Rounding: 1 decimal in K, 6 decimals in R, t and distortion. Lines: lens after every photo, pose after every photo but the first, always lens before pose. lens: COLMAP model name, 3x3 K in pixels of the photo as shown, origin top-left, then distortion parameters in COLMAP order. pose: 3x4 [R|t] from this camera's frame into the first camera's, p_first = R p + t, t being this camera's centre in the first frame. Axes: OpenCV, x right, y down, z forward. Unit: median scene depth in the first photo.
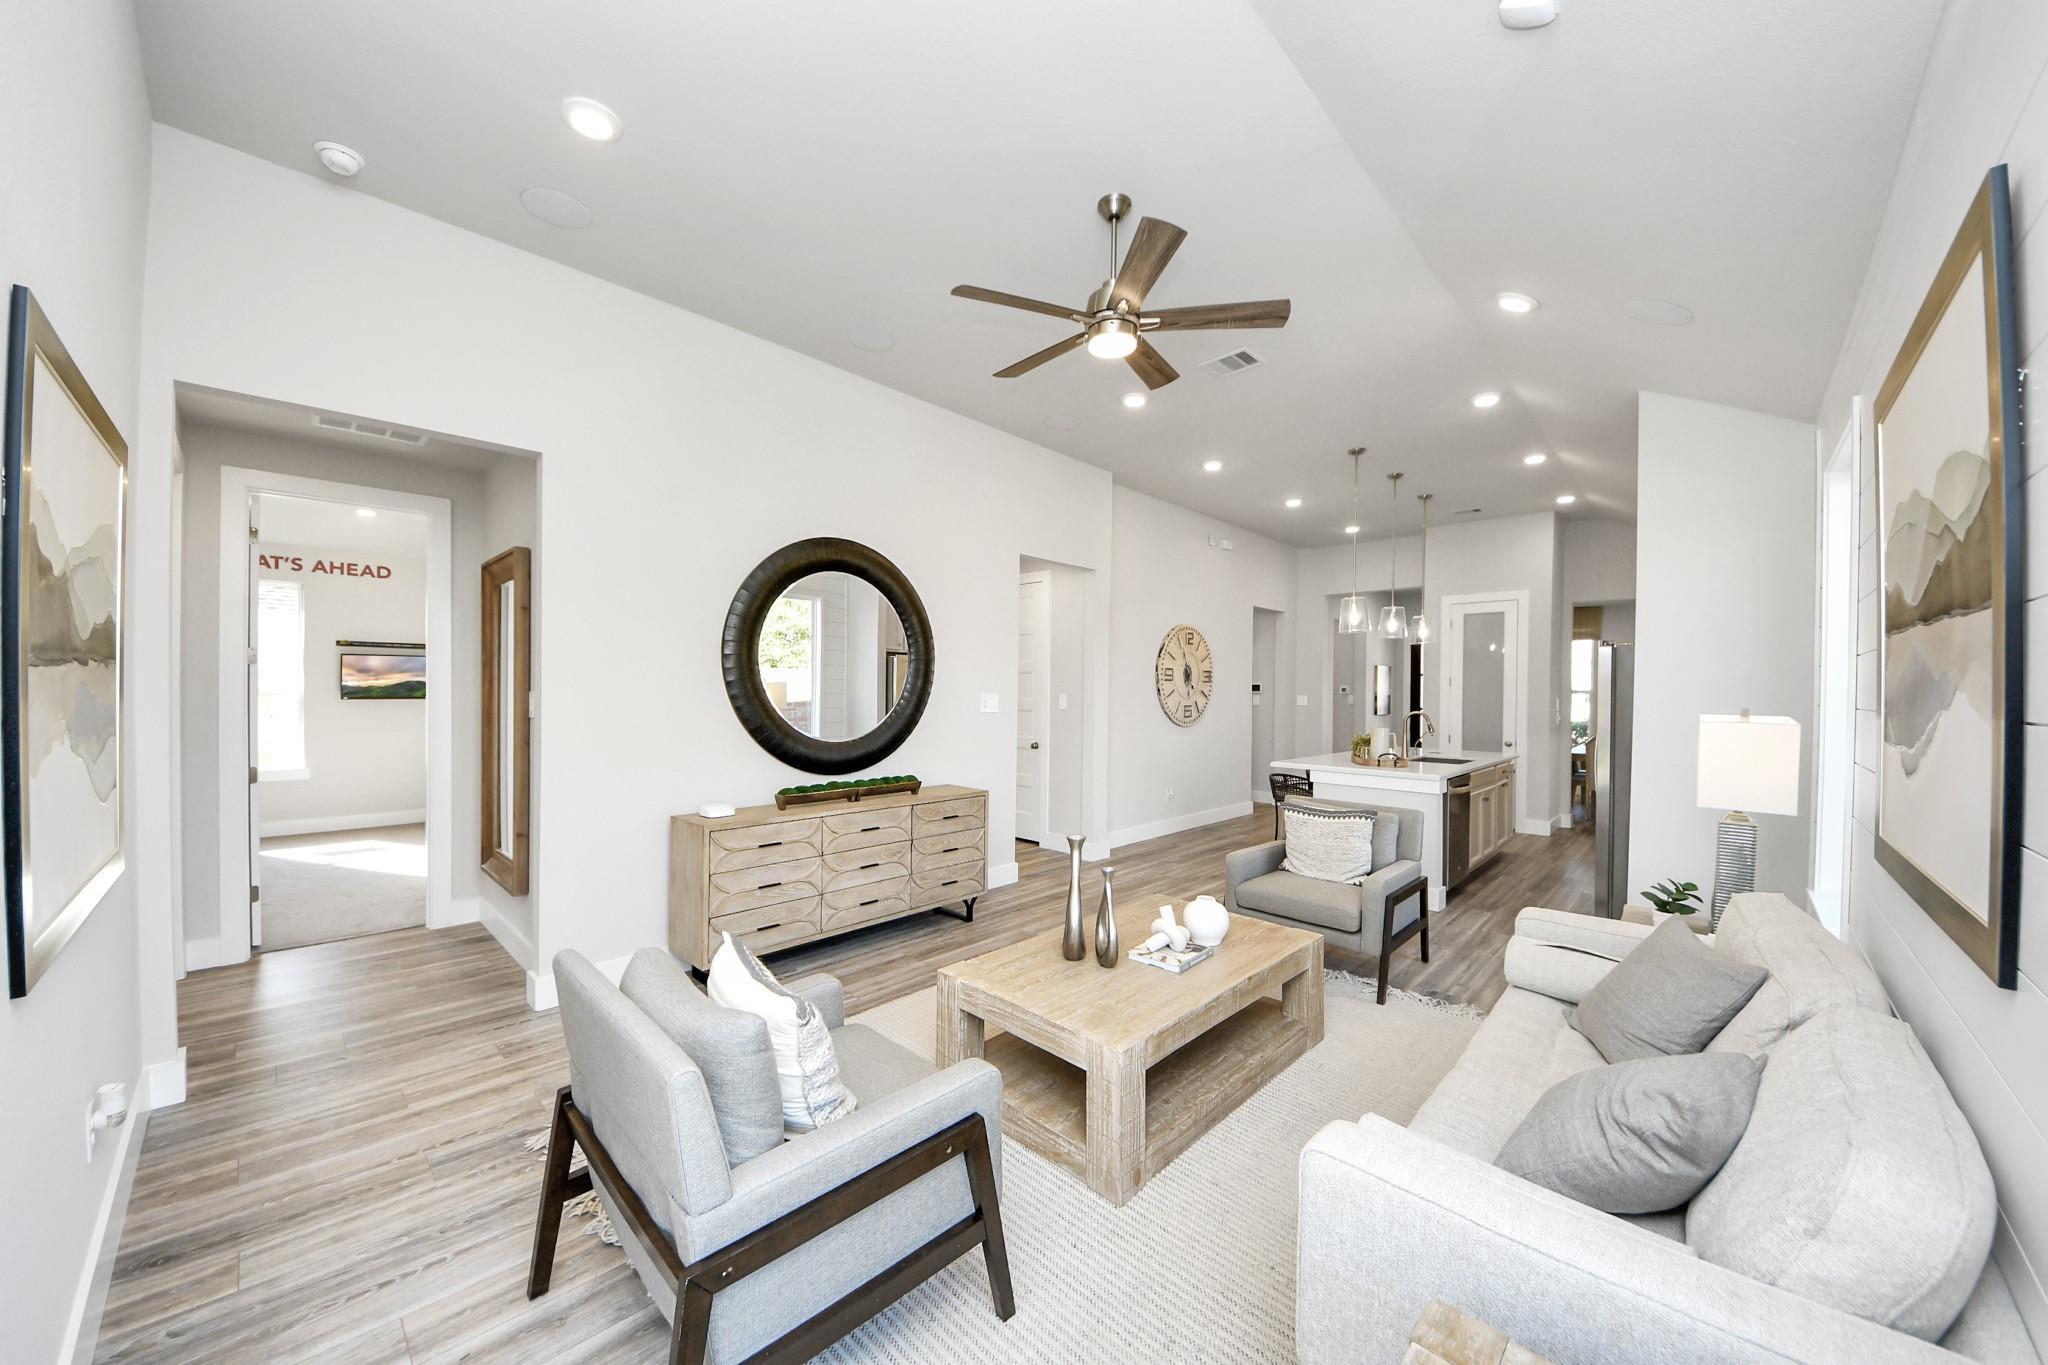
lens RADIAL K [[721.0, 0, 1034.5], [0, 721.0, 694.3], [0, 0, 1]] dist [0.035611, -0.021837]
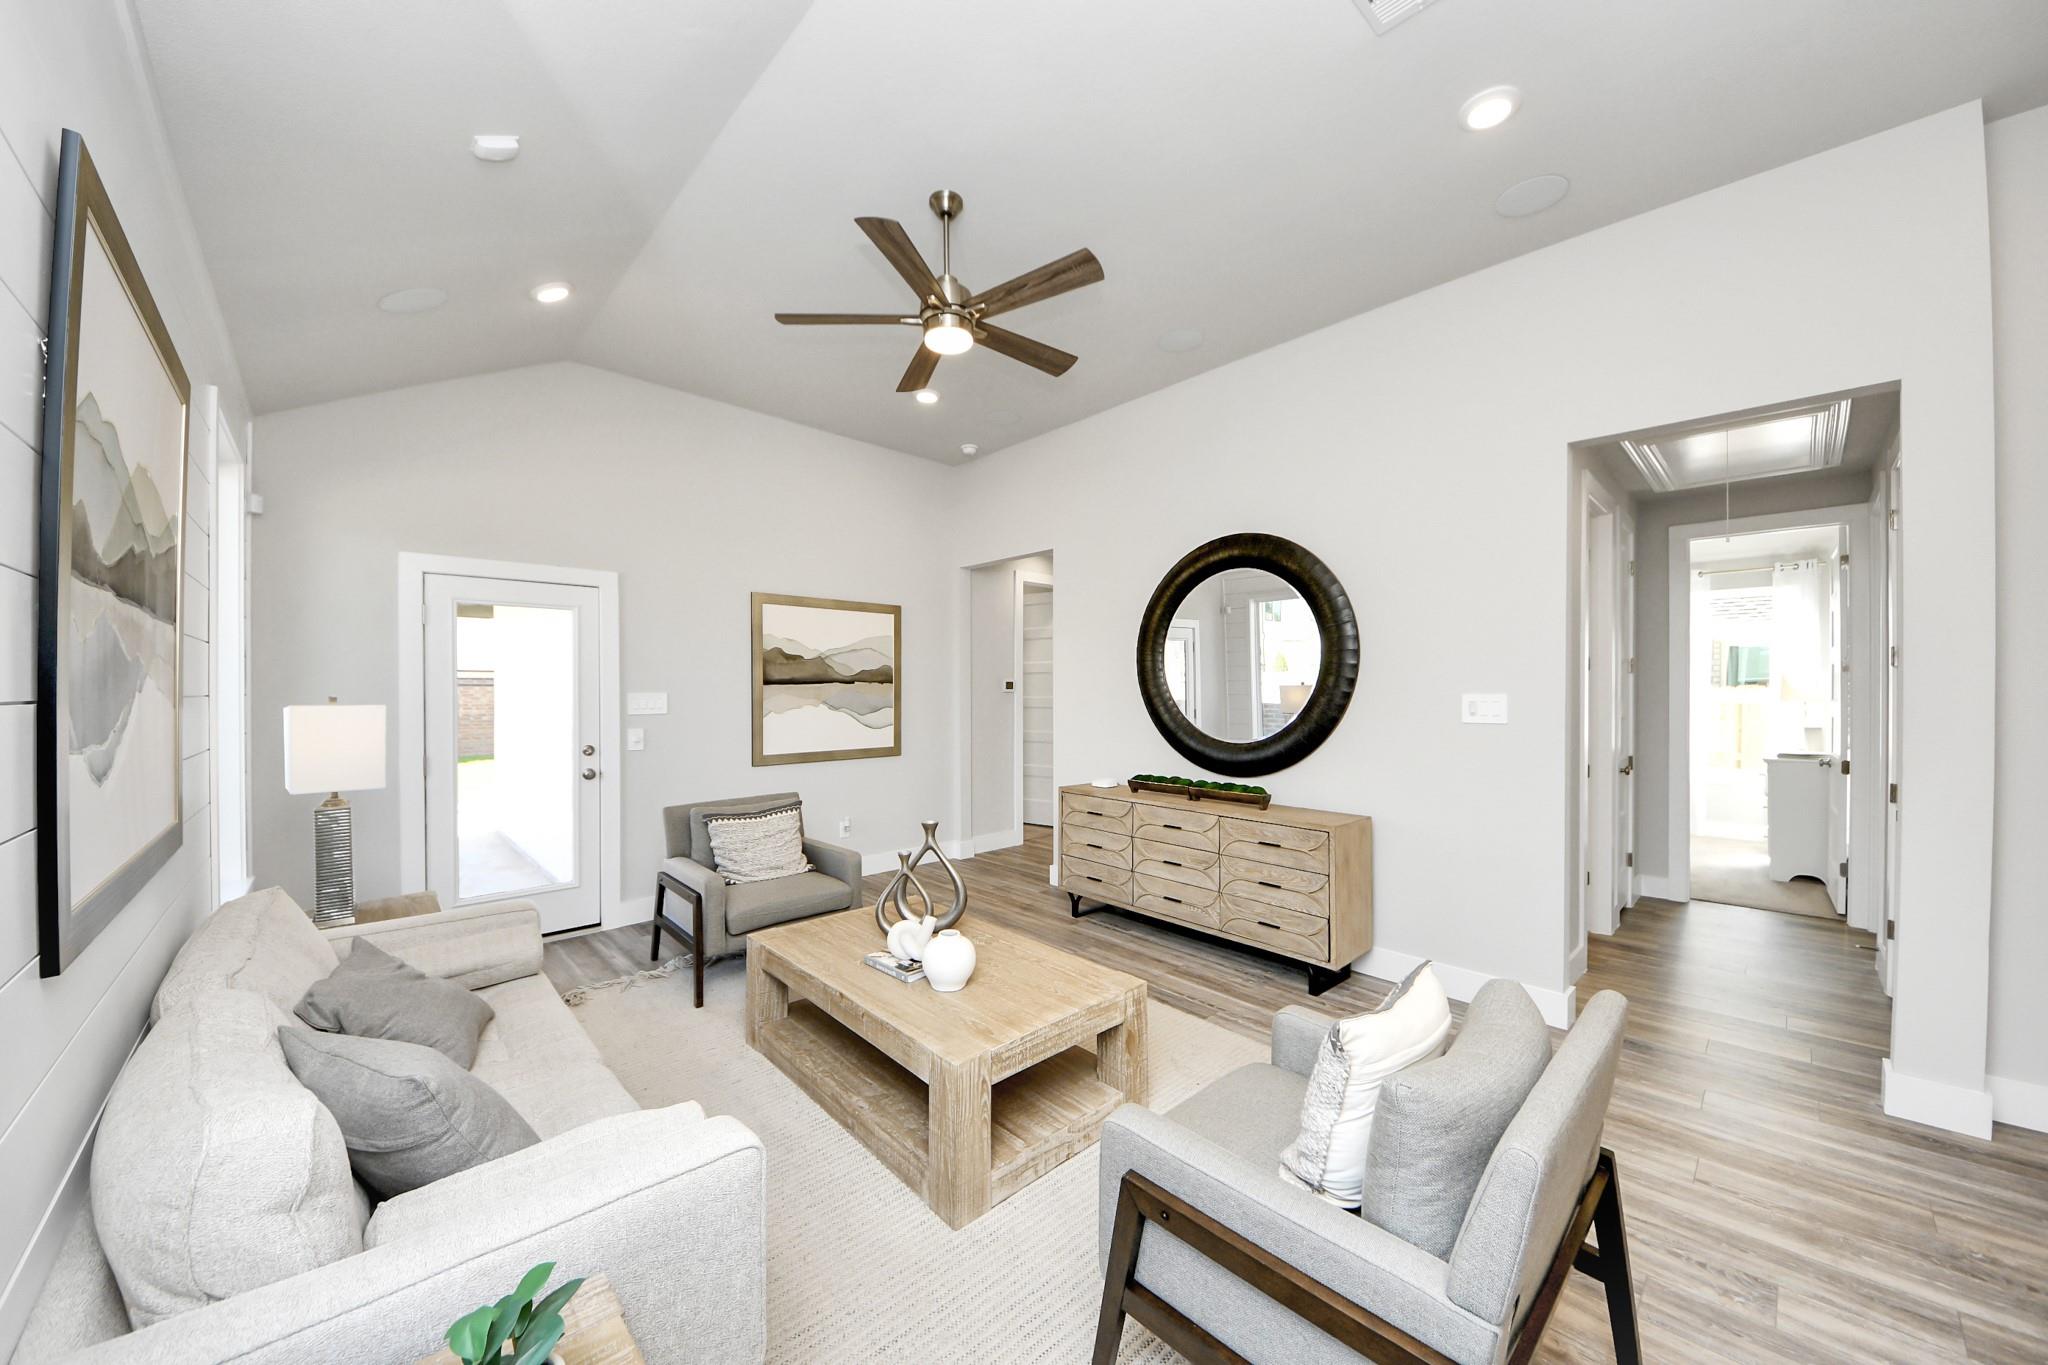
lens RADIAL K [[725.5, 0, 1014.6], [0, 725.5, 683.8], [0, 0, 1]] dist [-0.000192, -0.000089]
pose [[-0.060750, -0.017549, -0.997999, 0.439508], [-0.007516, 0.999825, -0.017124, 0.003356], [0.998125, 0.006460, -0.060872, 0.462372]]
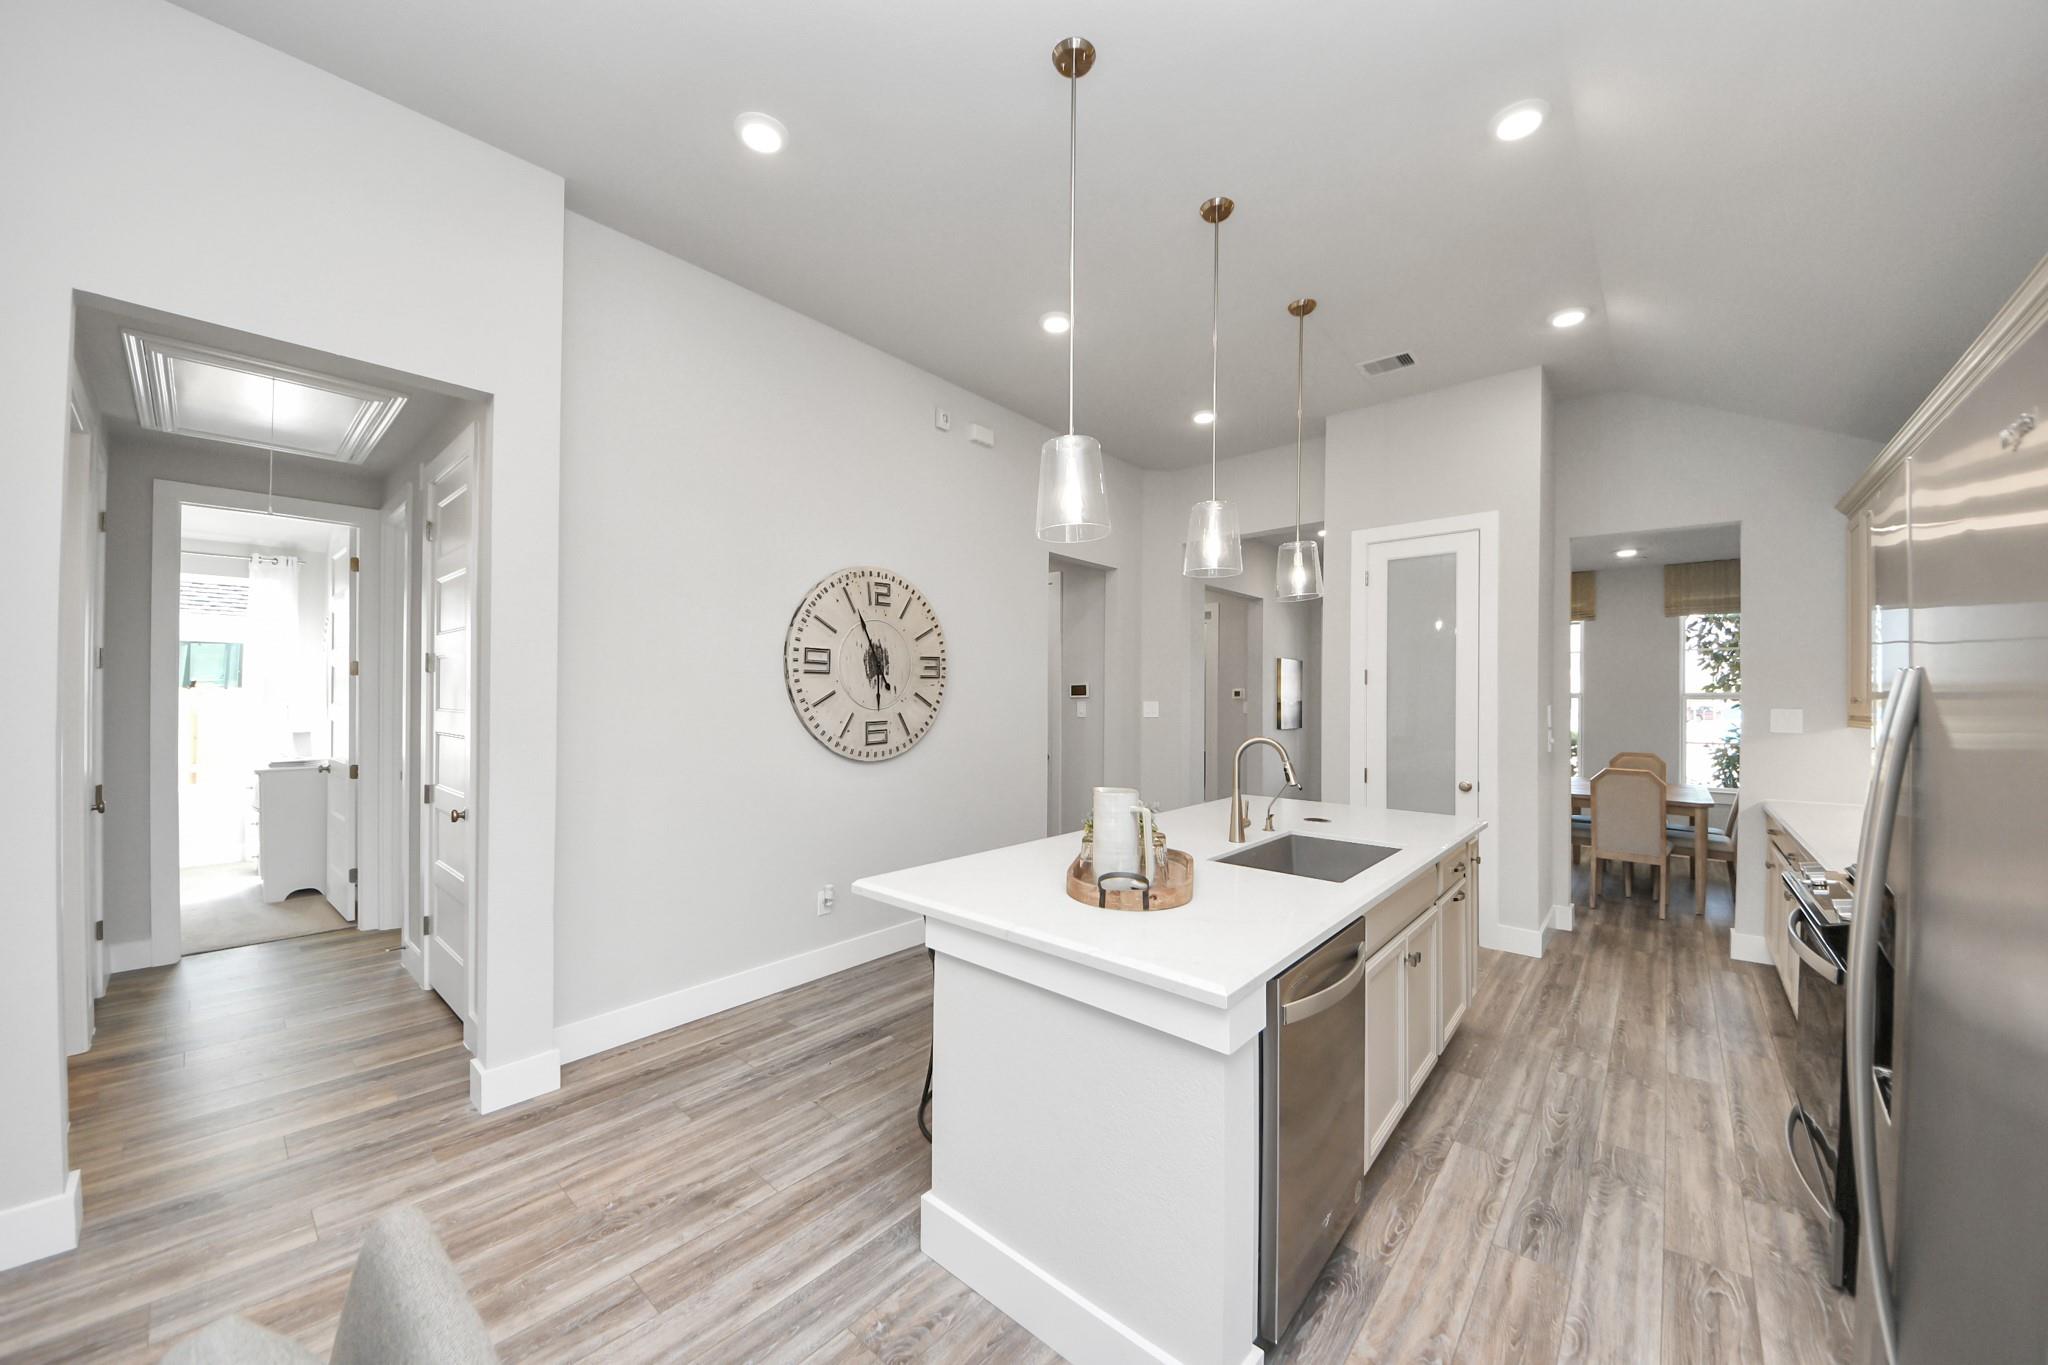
lens RADIAL K [[721.0, 0, 1034.5], [0, 721.0, 694.3], [0, 0, 1]] dist [0.035611, -0.021837]
pose [[0.998940, -0.003339, 0.045908, 0.316414], [0.003766, 0.999951, -0.009206, 0.001038], [-0.045875, 0.009369, 0.998903, 0.490814]]
